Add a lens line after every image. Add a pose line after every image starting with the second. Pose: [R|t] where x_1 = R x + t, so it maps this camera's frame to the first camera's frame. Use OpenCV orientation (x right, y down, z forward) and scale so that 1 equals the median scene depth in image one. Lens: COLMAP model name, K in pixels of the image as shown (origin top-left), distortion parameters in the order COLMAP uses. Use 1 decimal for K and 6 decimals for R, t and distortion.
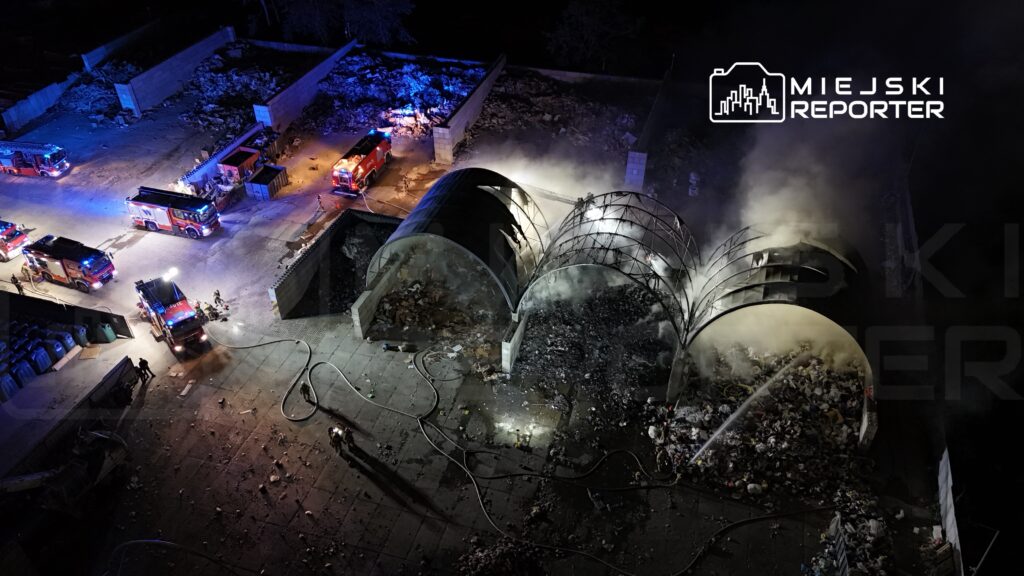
lens RADIAL K [[735.1, 0, 513.1], [0, 735.1, 289.3], [0, 0, 1]] dist [0.070661, -0.067895]
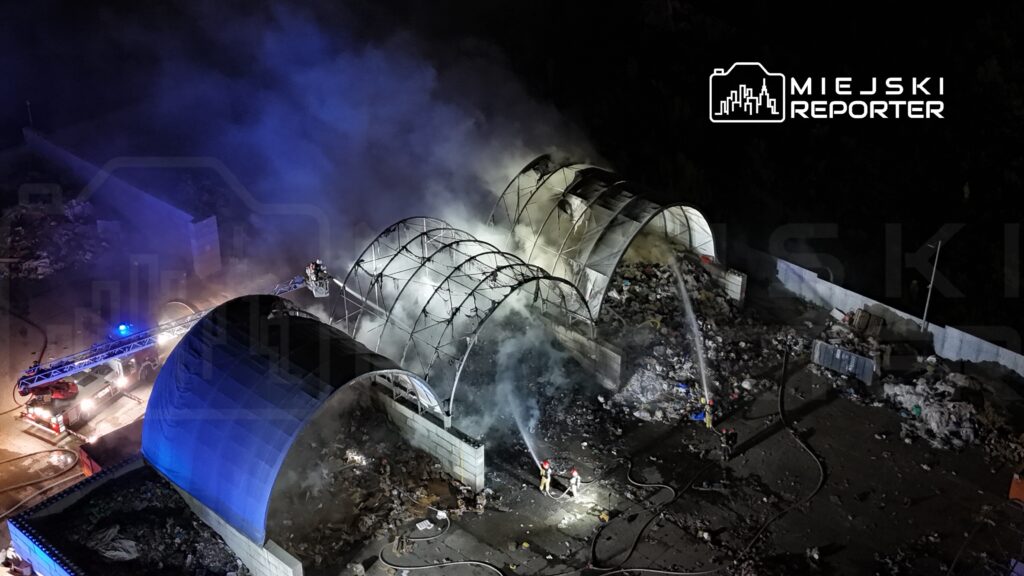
lens RADIAL K [[1264.3, 0, 500.2], [0, 1264.3, 284.8], [0, 0, 1]] dist [0.129685, 0.000000]
pose [[0.425027, -0.469660, 0.773803, -0.903272], [0.553433, 0.811298, 0.188434, -0.286806], [-0.716285, 0.348159, 0.604749, 0.154810]]
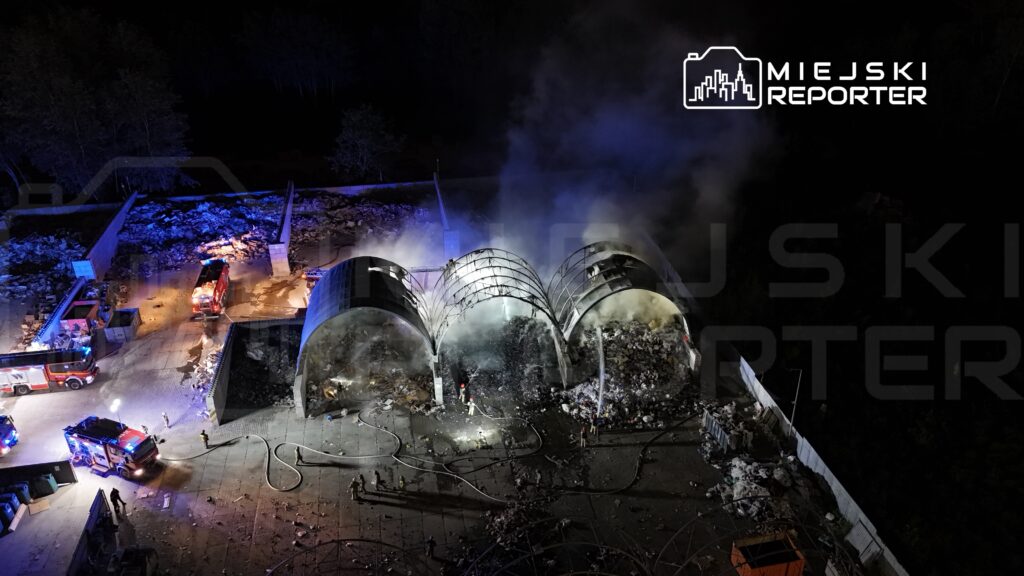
lens RADIAL K [[735.1, 0, 506.9], [0, 735.1, 282.3], [0, 0, 1]] dist [0.070661, -0.067895]
pose [[0.890760, -0.210962, 0.402543, -0.370738], [0.277054, 0.954185, -0.113011, 0.090375], [-0.360260, 0.212192, 0.908398, -0.208960]]
